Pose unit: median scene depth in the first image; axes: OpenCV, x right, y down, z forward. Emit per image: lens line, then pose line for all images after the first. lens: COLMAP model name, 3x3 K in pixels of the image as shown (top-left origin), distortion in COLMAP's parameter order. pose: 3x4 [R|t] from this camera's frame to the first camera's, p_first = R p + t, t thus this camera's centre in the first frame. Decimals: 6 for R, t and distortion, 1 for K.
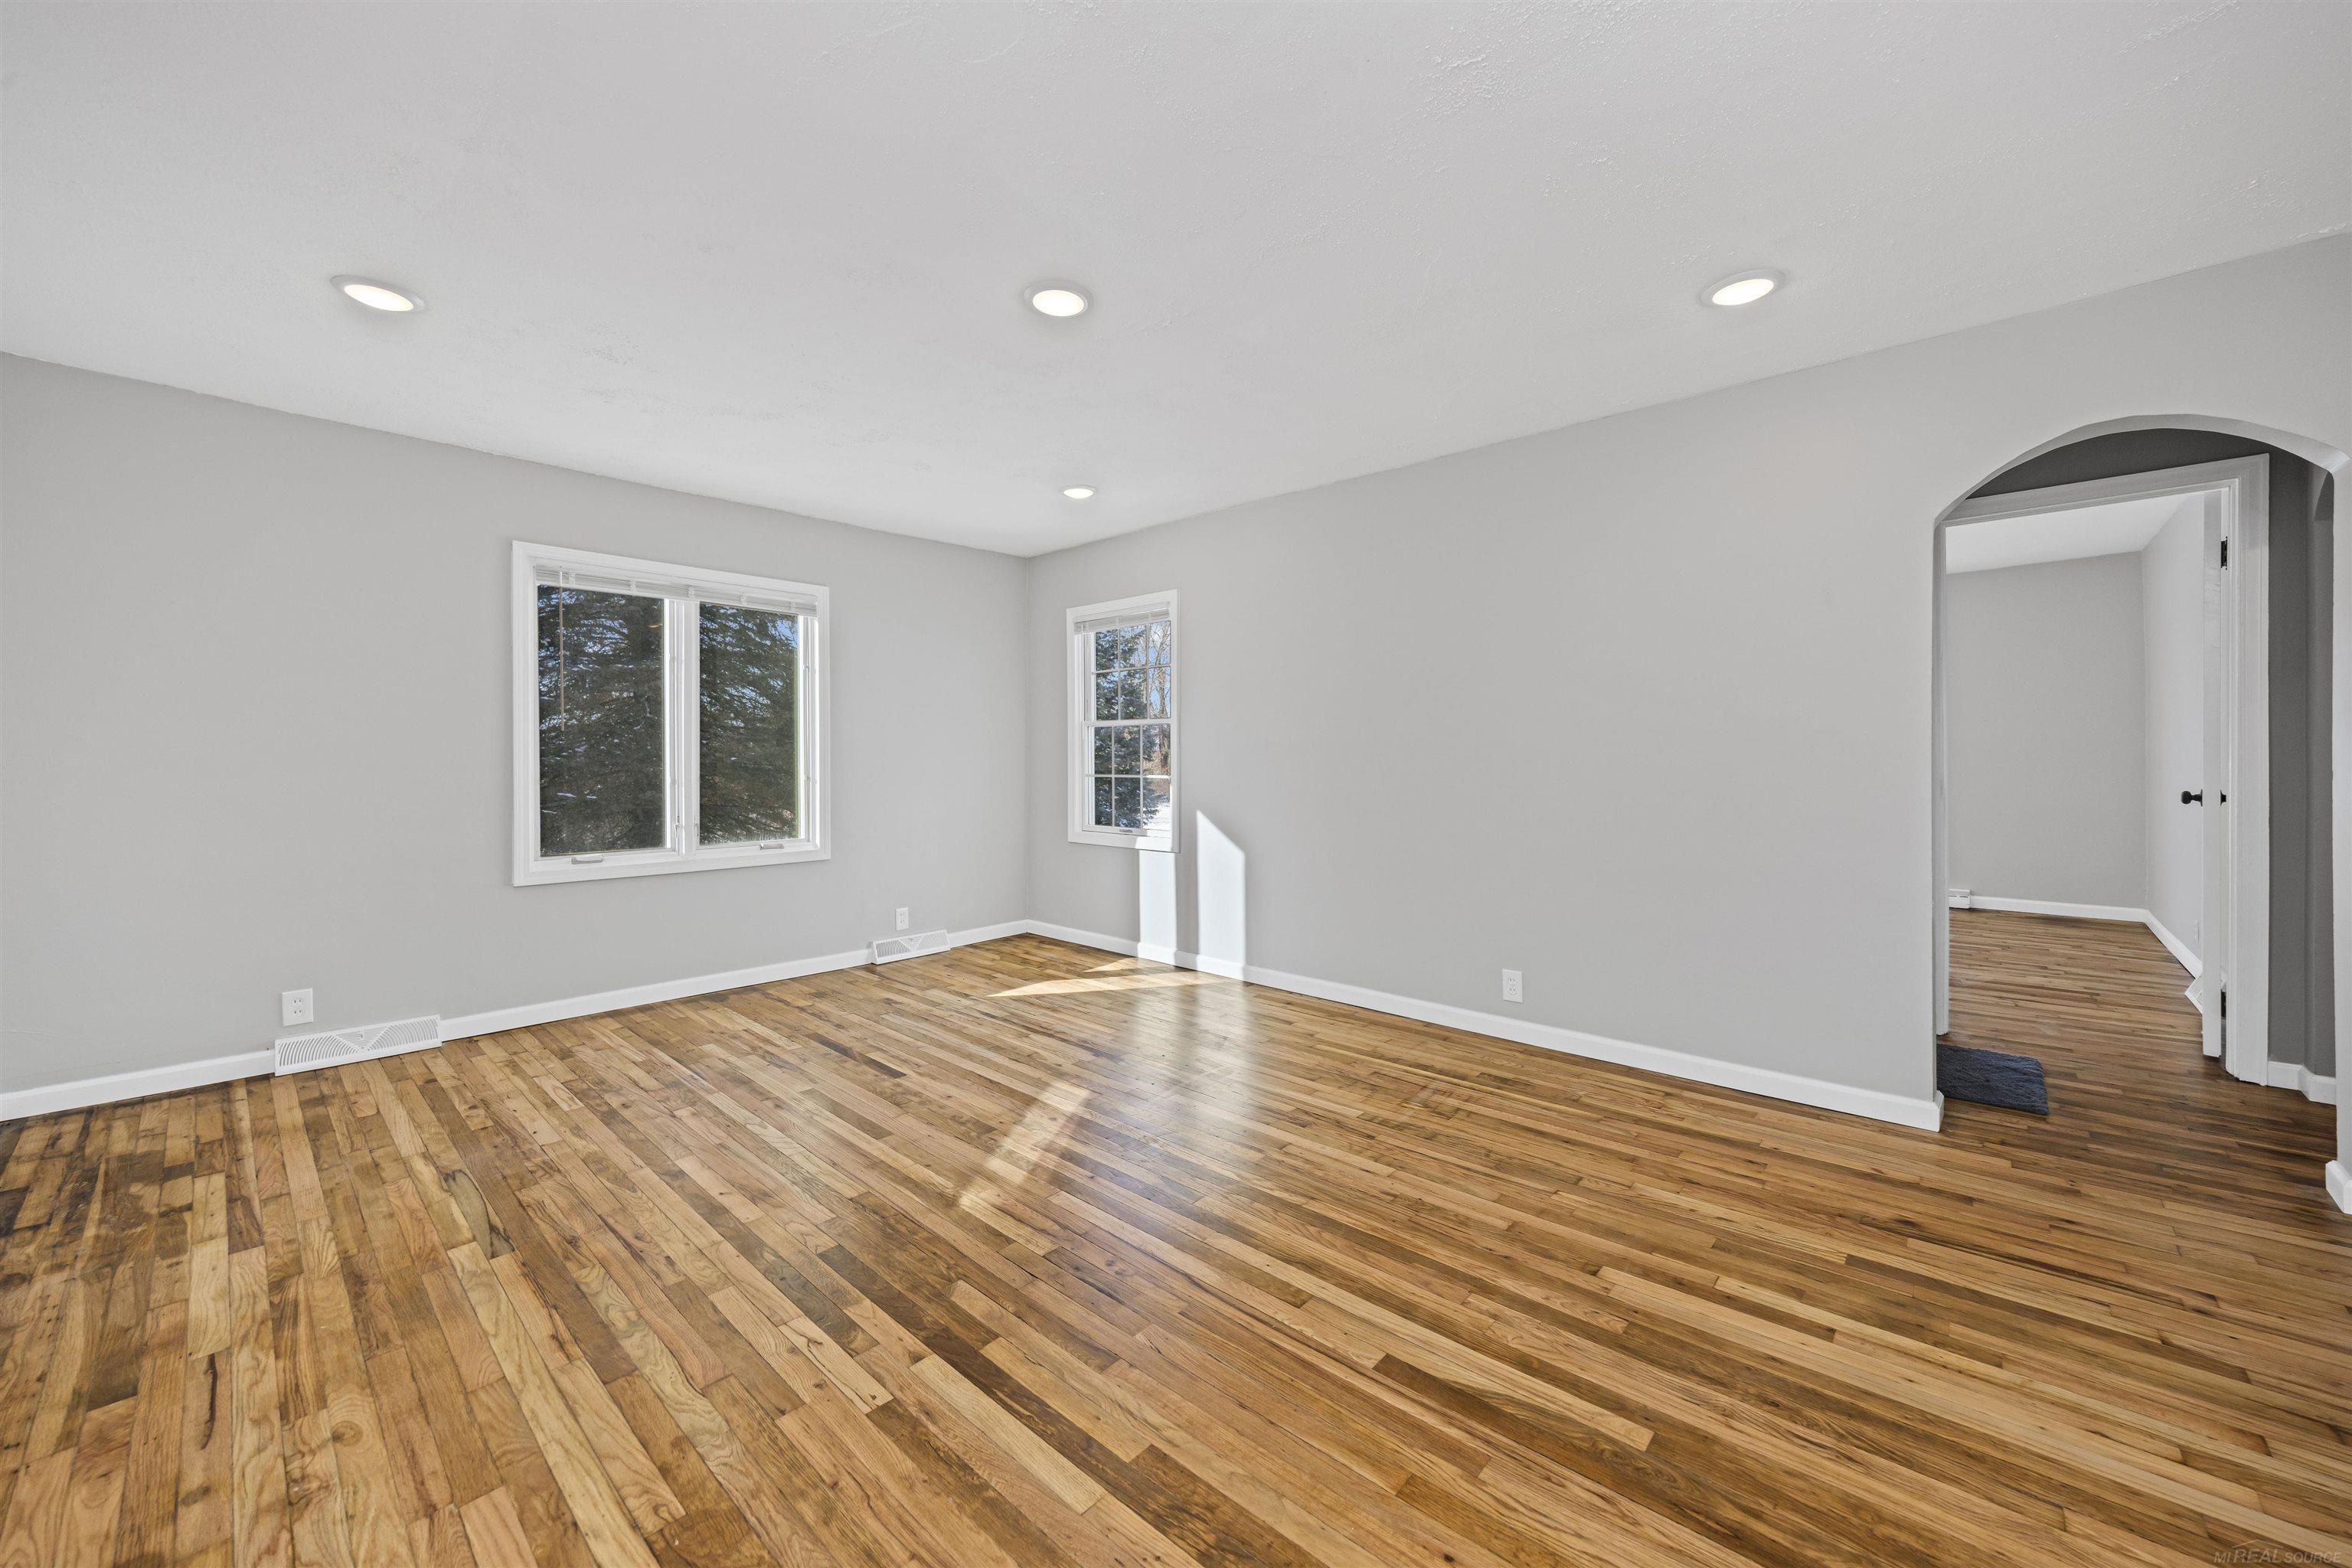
lens RADIAL K [[887.8, 0, 1181.7], [0, 887.8, 760.7], [0, 0, 1]] dist [0.002144, -0.002562]
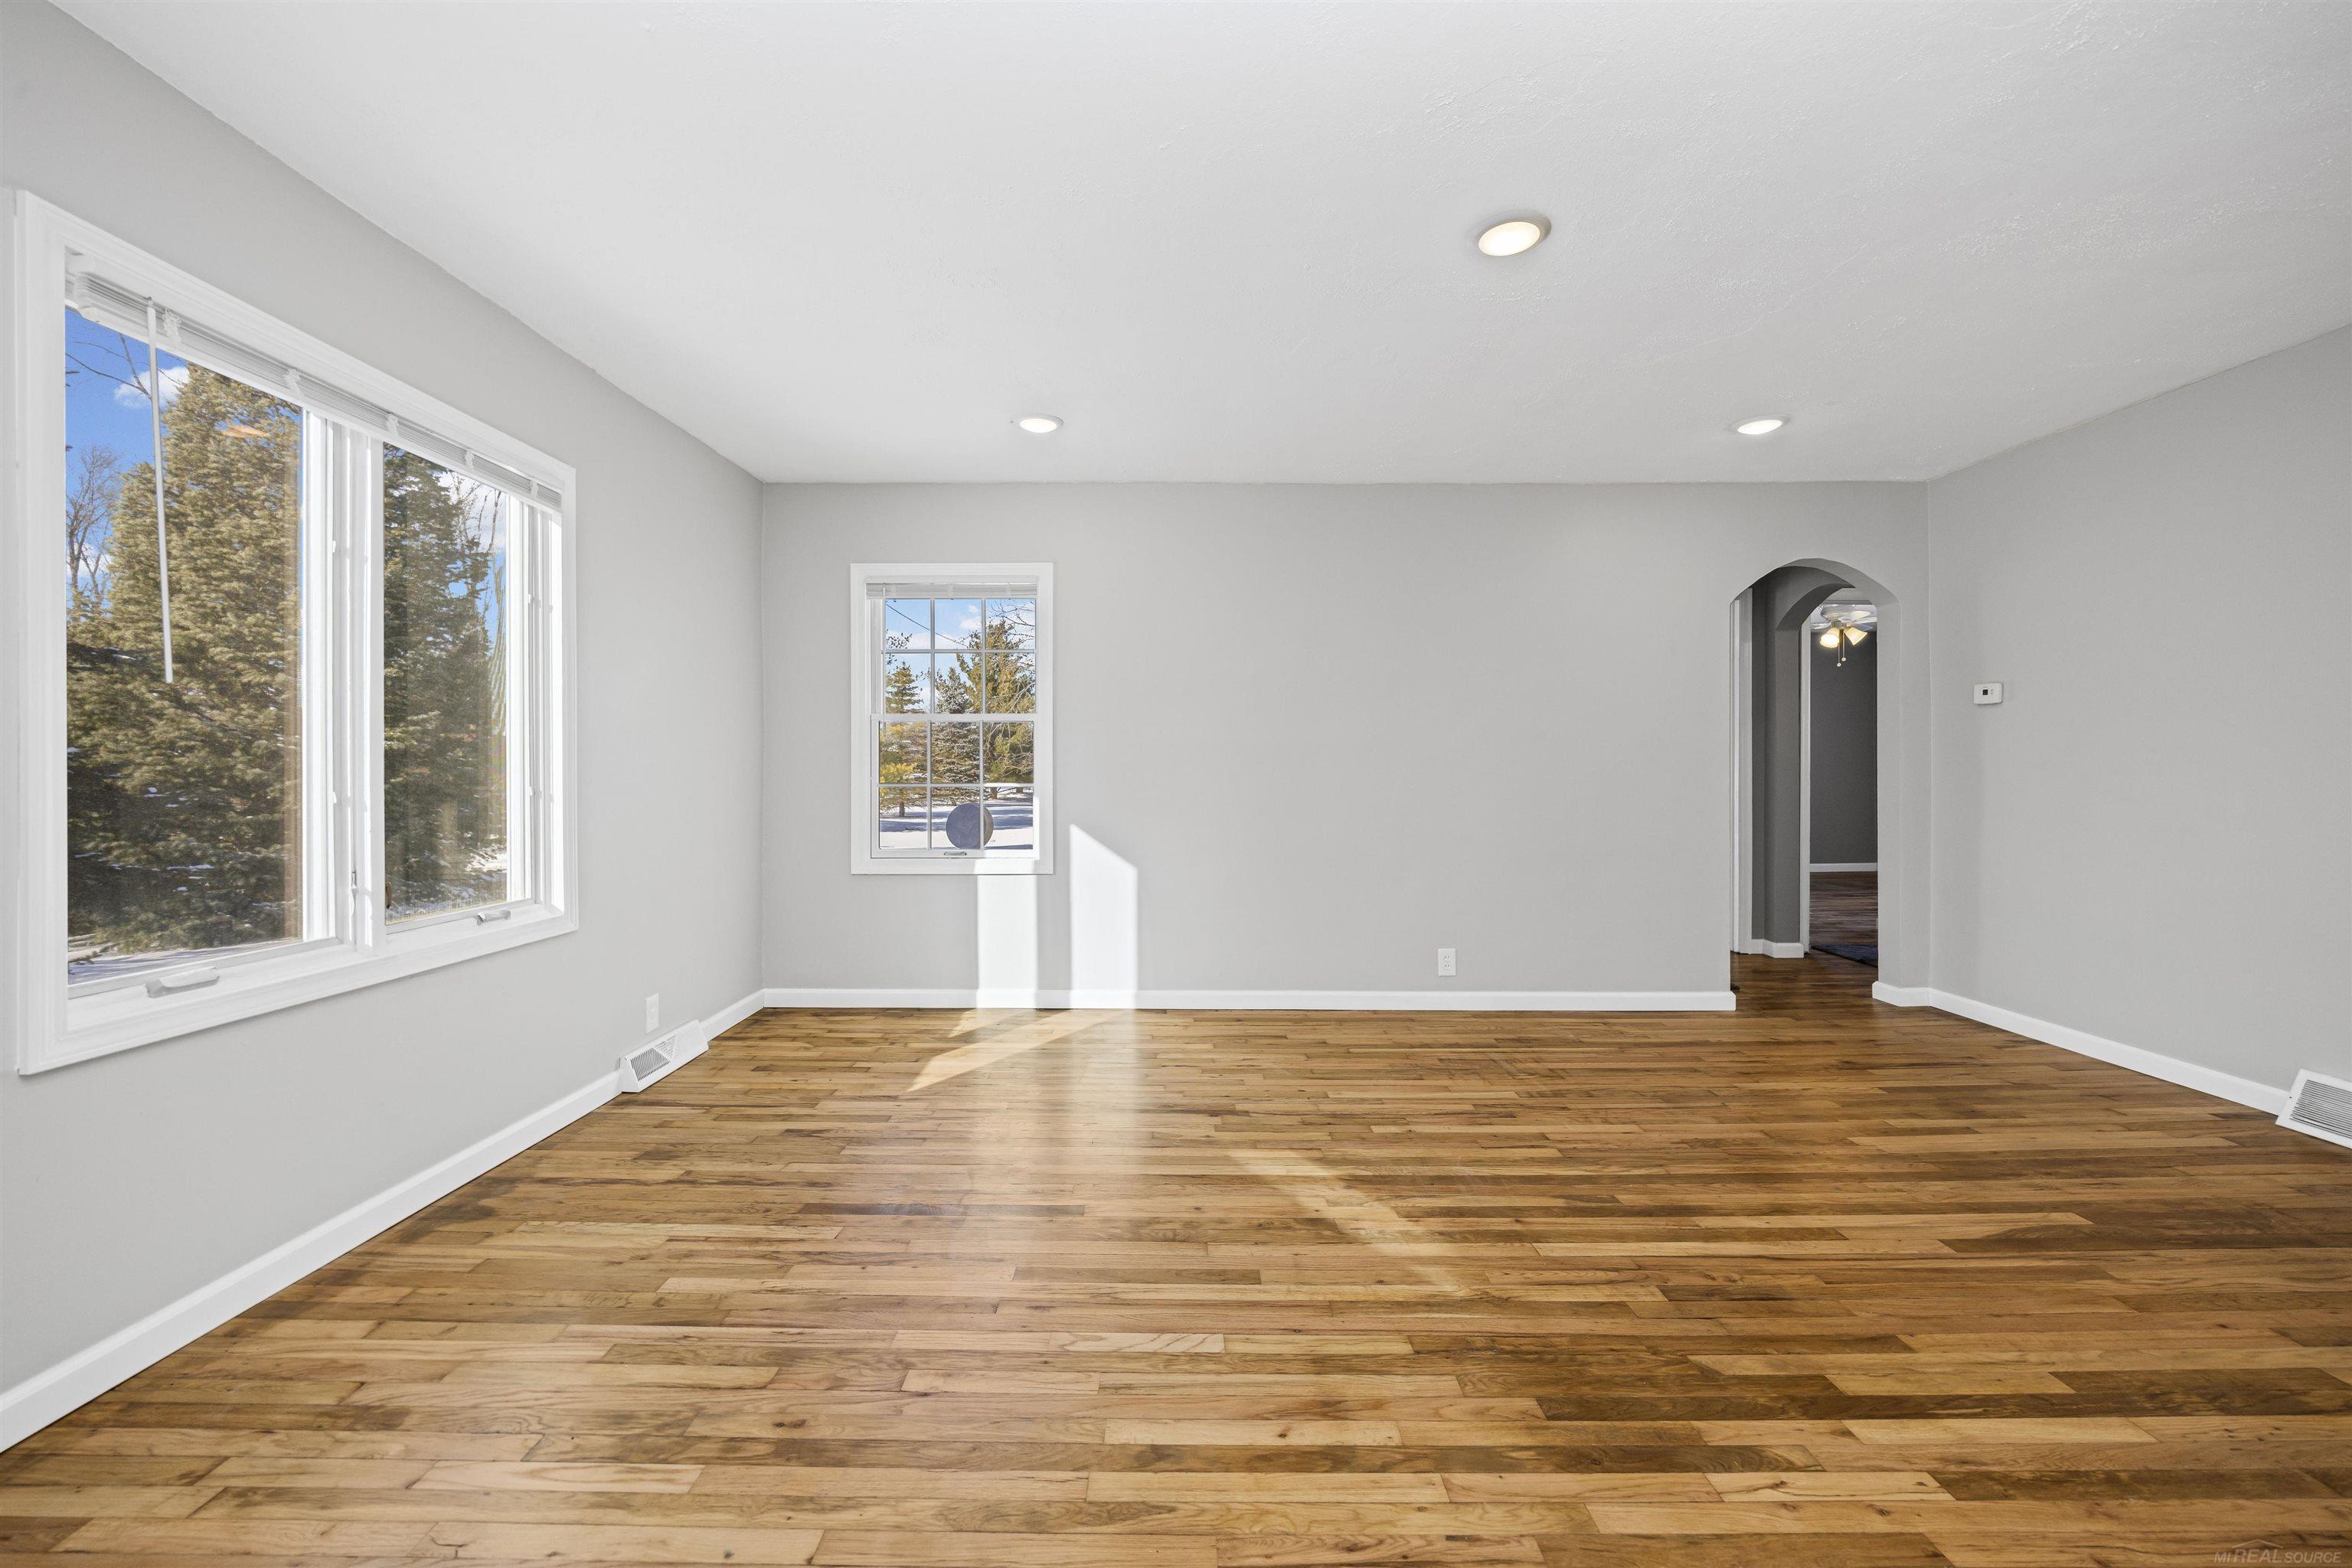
lens RADIAL K [[905.8, 0, 1178.9], [0, 905.8, 766.8], [0, 0, 1]] dist [-0.003555, -0.000149]
pose [[0.738054, 0.003151, 0.674735, -1.002474], [0.002143, 0.999973, -0.007015, 0.015802], [-0.674739, 0.006624, 0.738027, 0.568335]]
